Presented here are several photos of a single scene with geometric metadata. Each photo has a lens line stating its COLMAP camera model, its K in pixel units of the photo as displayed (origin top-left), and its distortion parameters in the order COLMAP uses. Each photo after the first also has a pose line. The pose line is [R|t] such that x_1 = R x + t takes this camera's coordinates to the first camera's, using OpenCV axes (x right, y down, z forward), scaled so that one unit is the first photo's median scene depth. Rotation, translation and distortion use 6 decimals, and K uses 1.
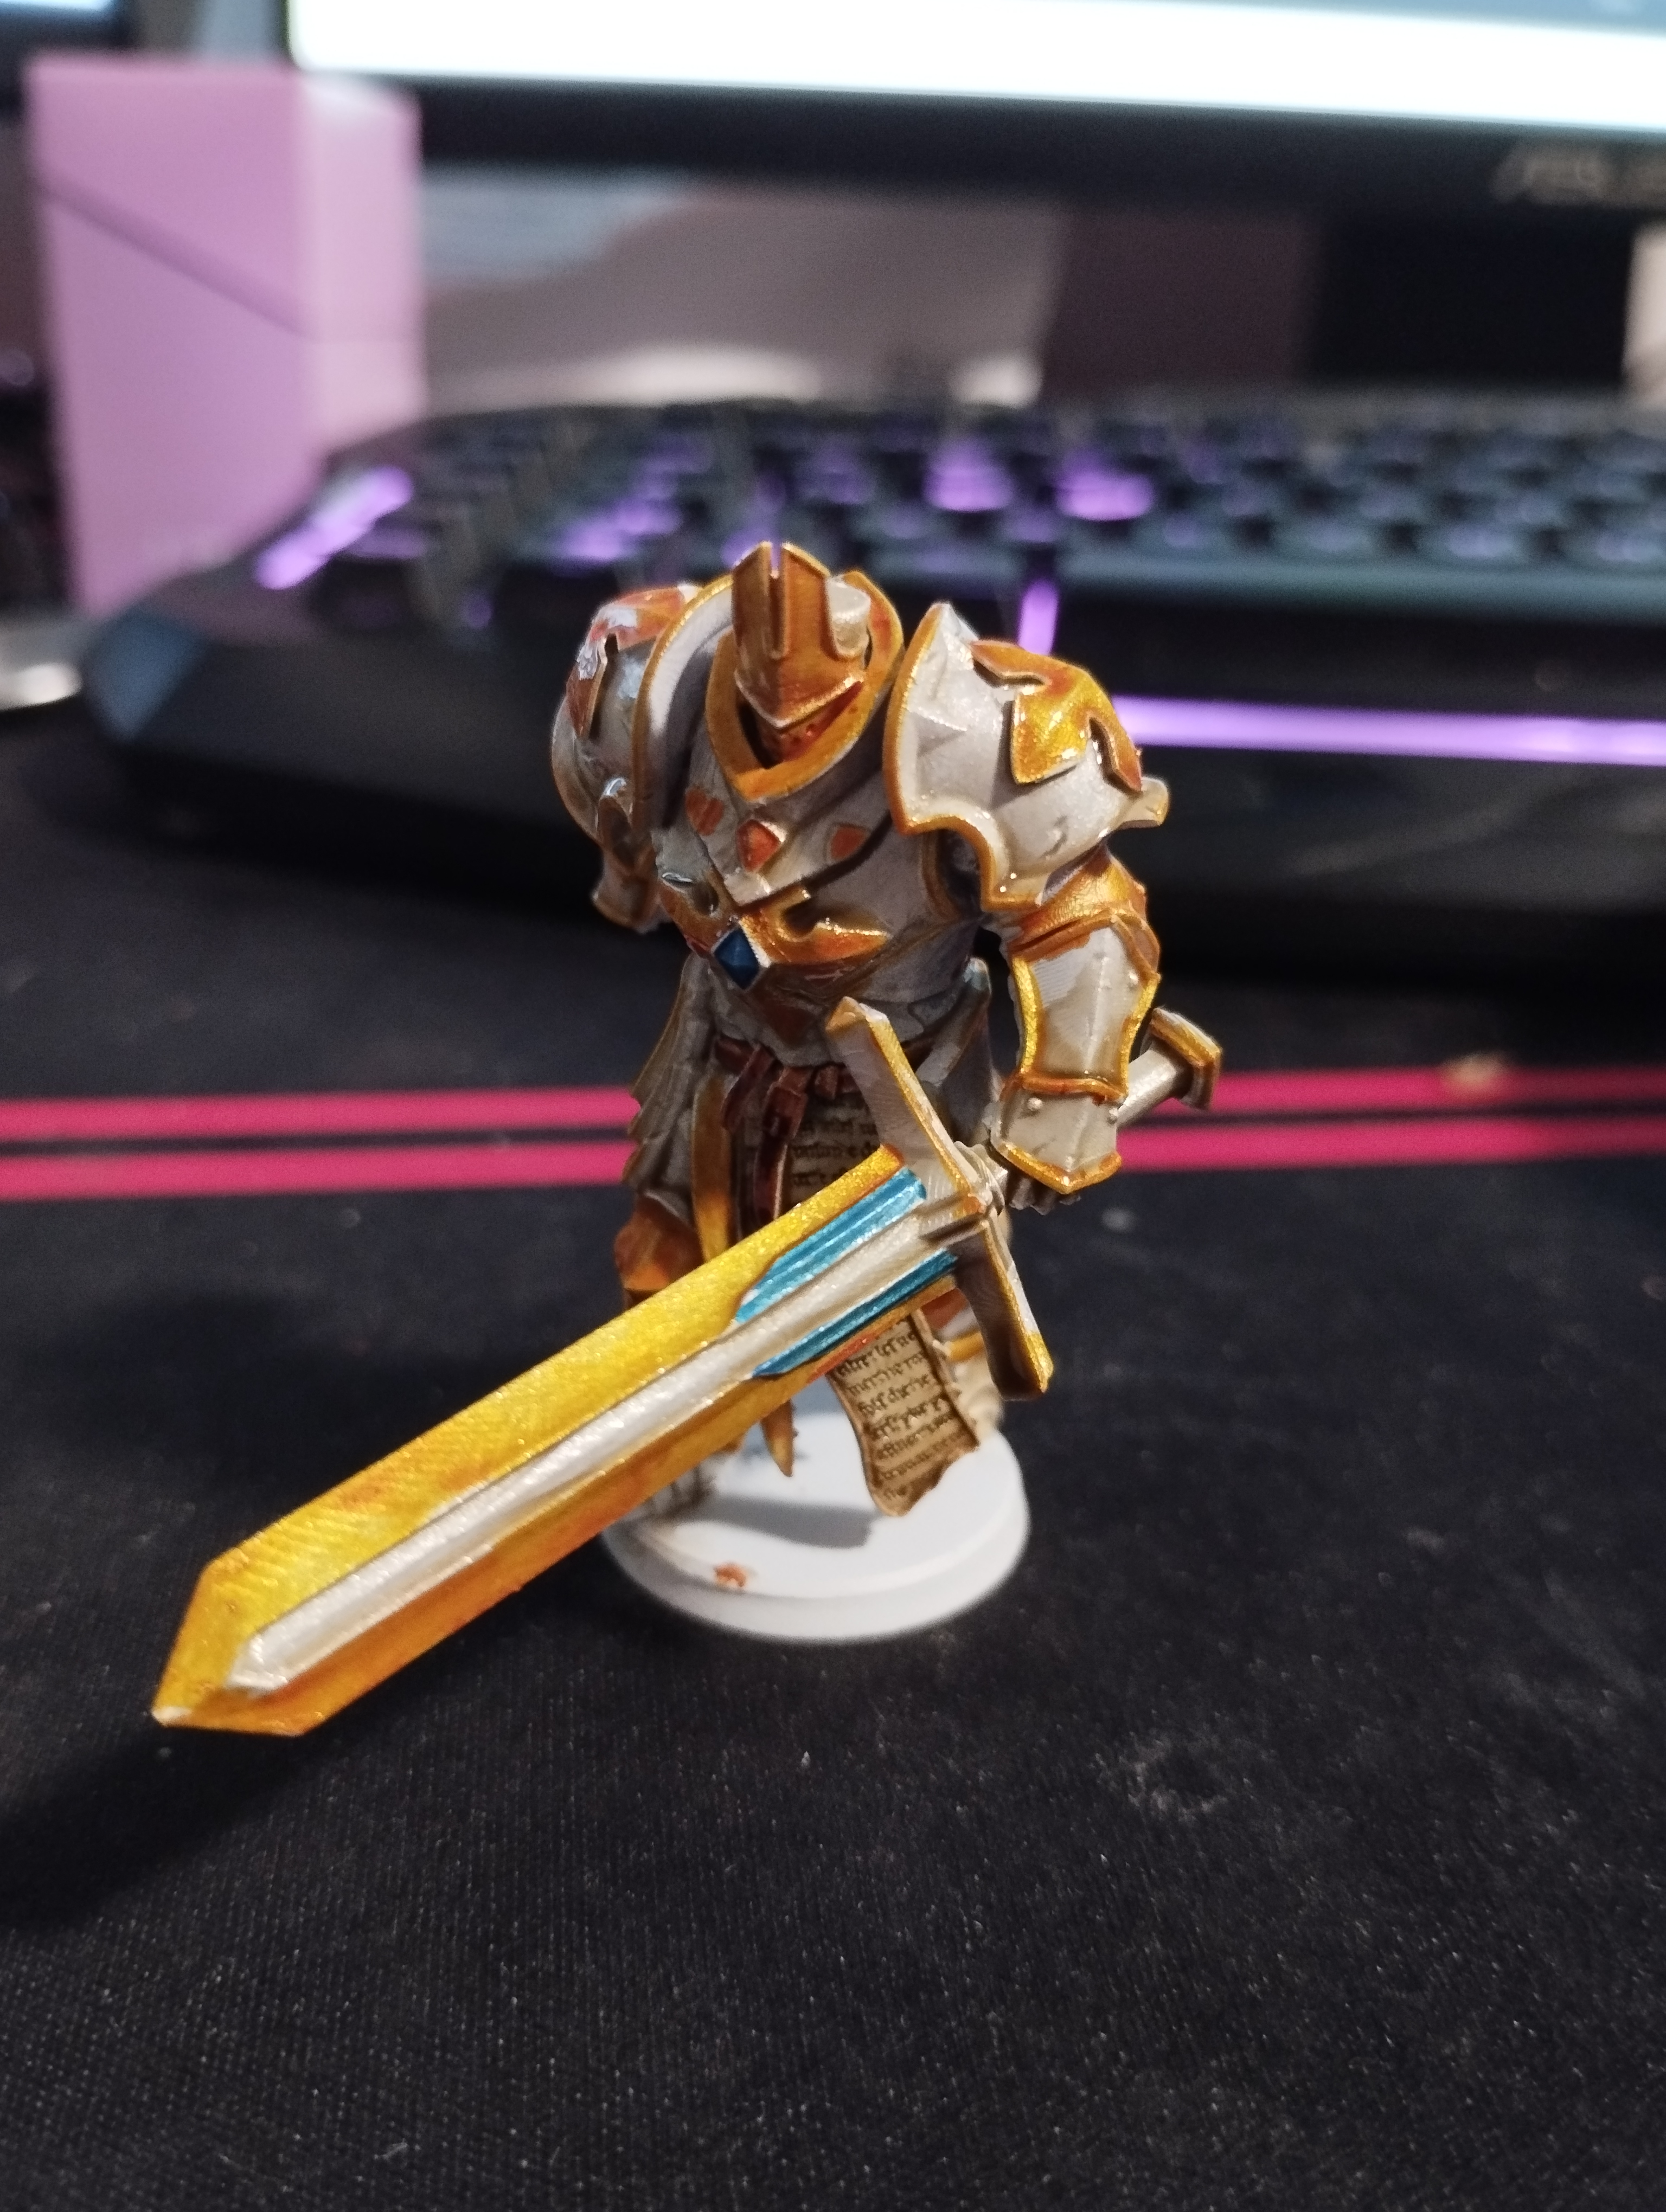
lens RADIAL K [[1970.4, 0, 837.3], [0, 1970.4, 1107.9], [0, 0, 1]] dist [0.050512, -0.135725]
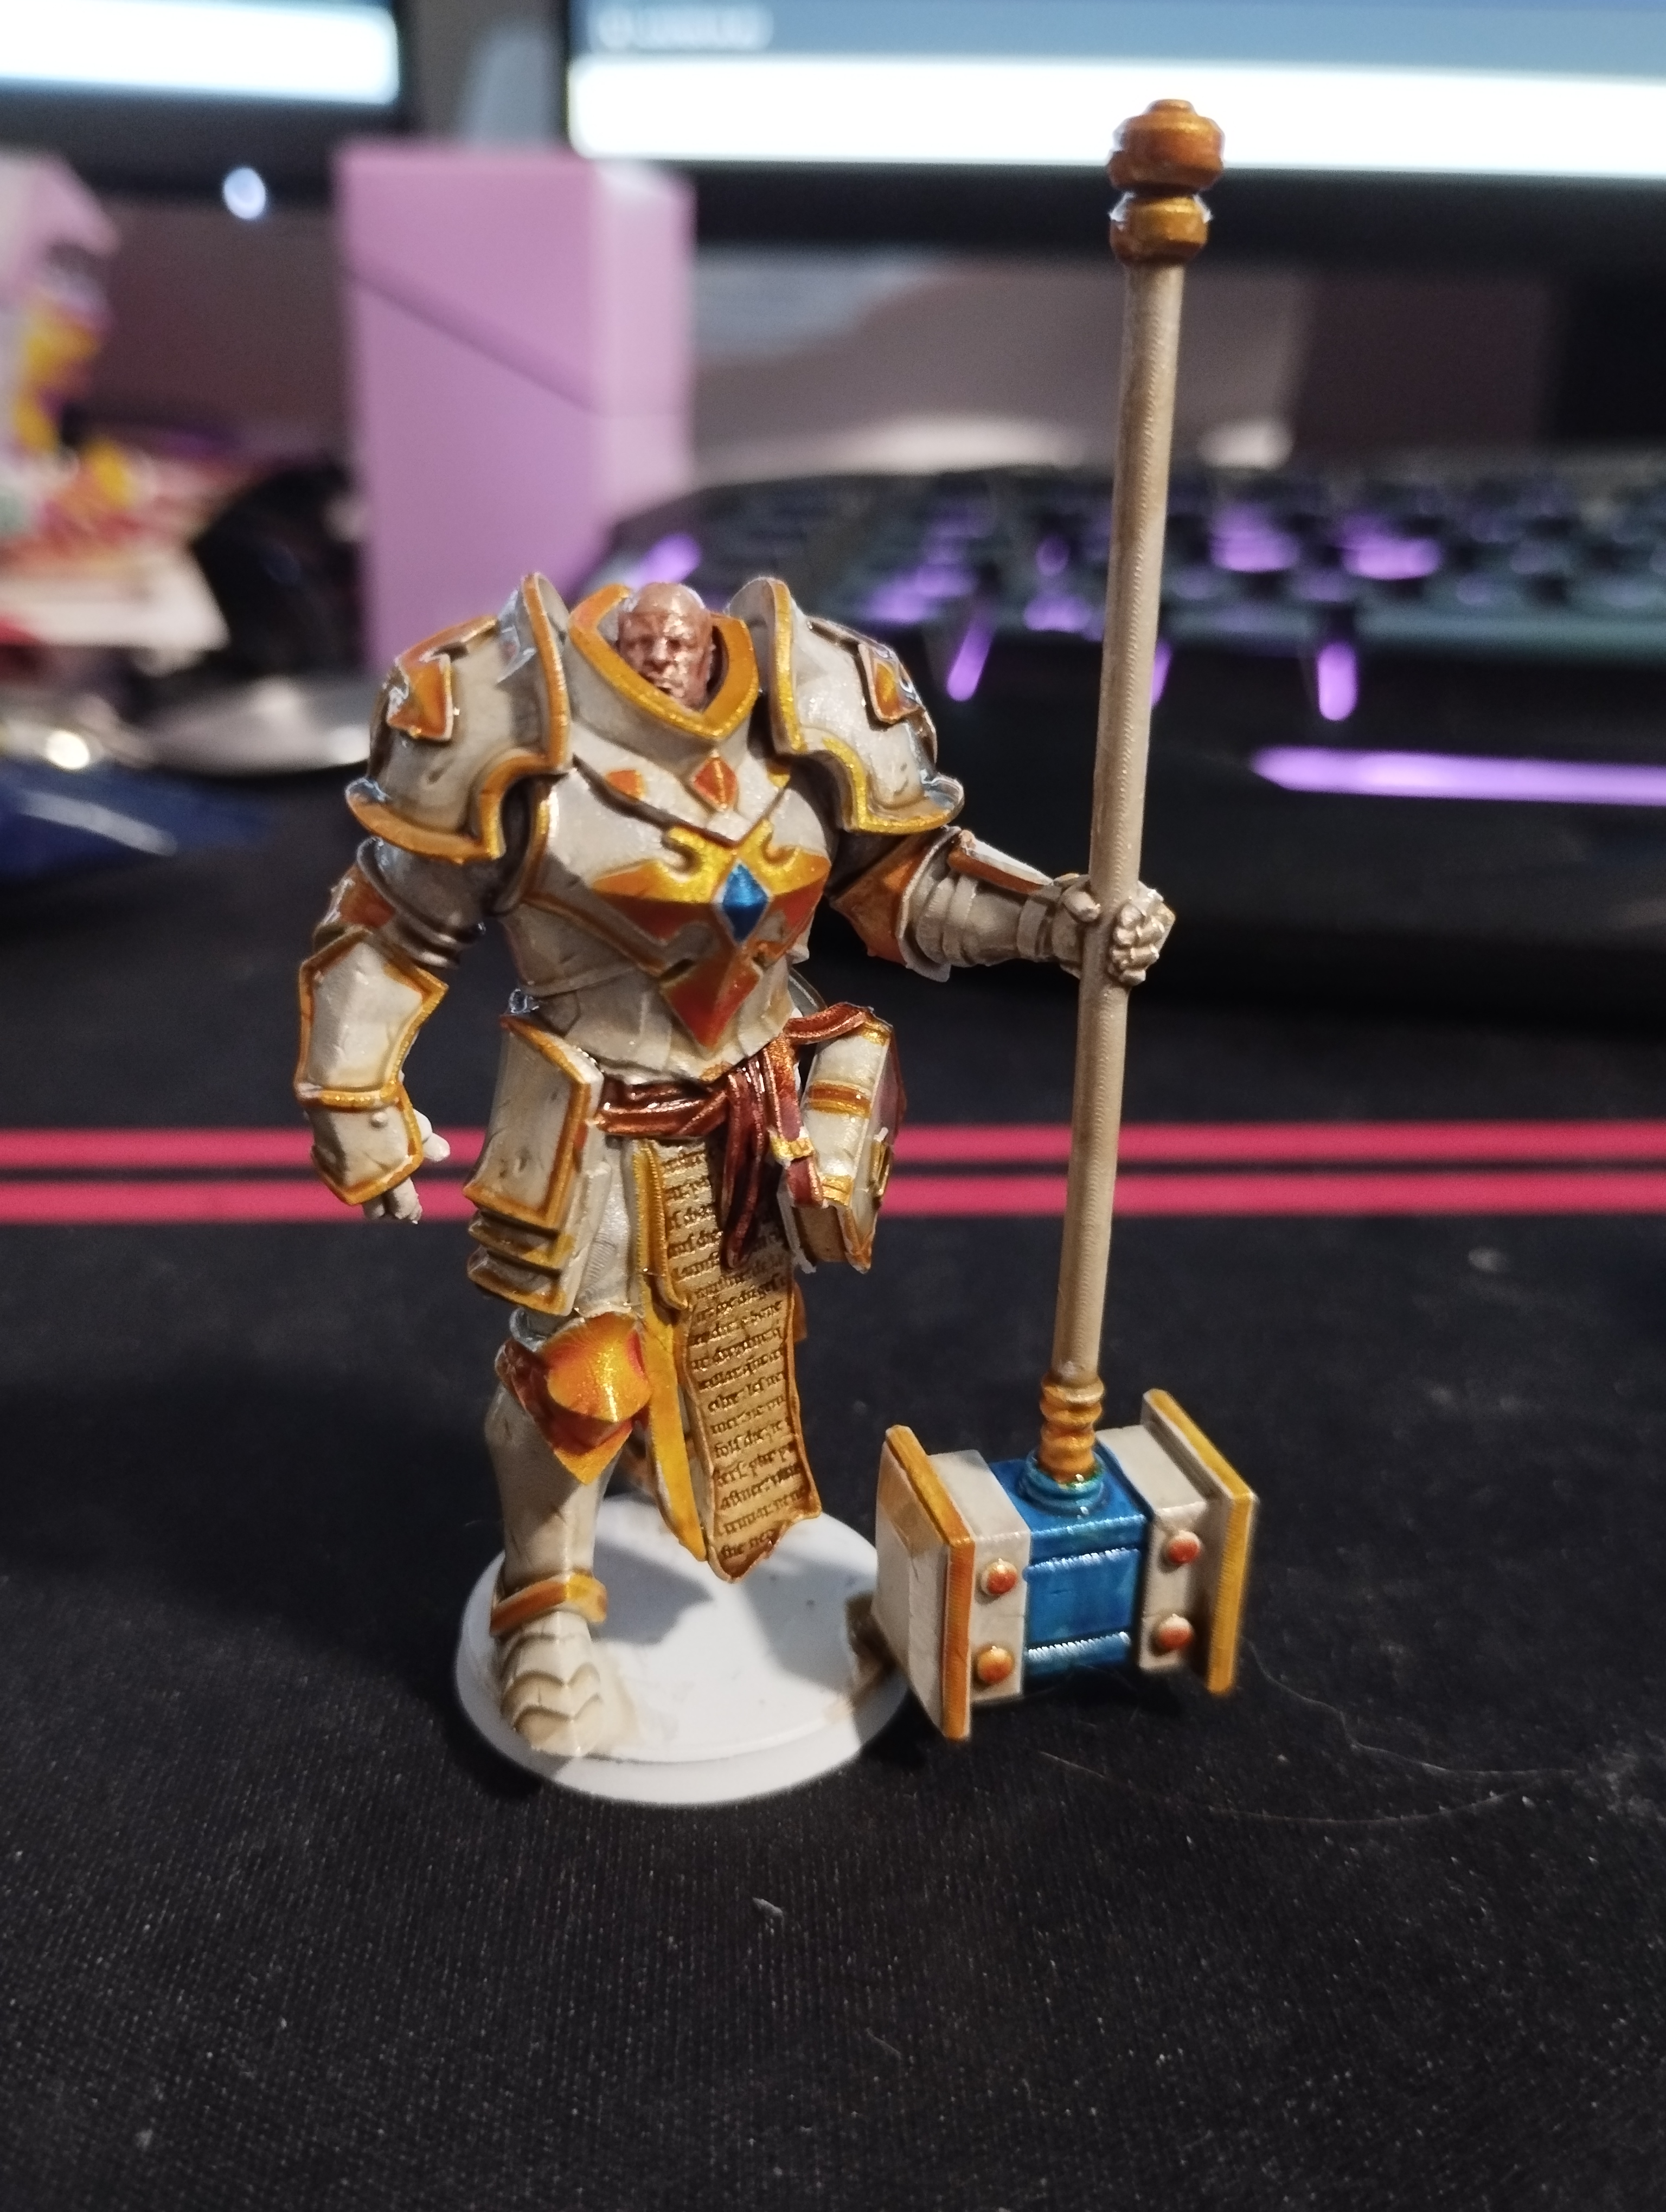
lens RADIAL K [[1970.4, 0, 837.3], [0, 1970.4, 1107.9], [0, 0, 1]] dist [0.050512, -0.135725]
pose [[0.996625, 0.013854, -0.080914, -0.199089], [-0.016345, 0.999410, -0.030208, 0.027721], [0.080448, 0.031429, 0.996263, -0.078018]]
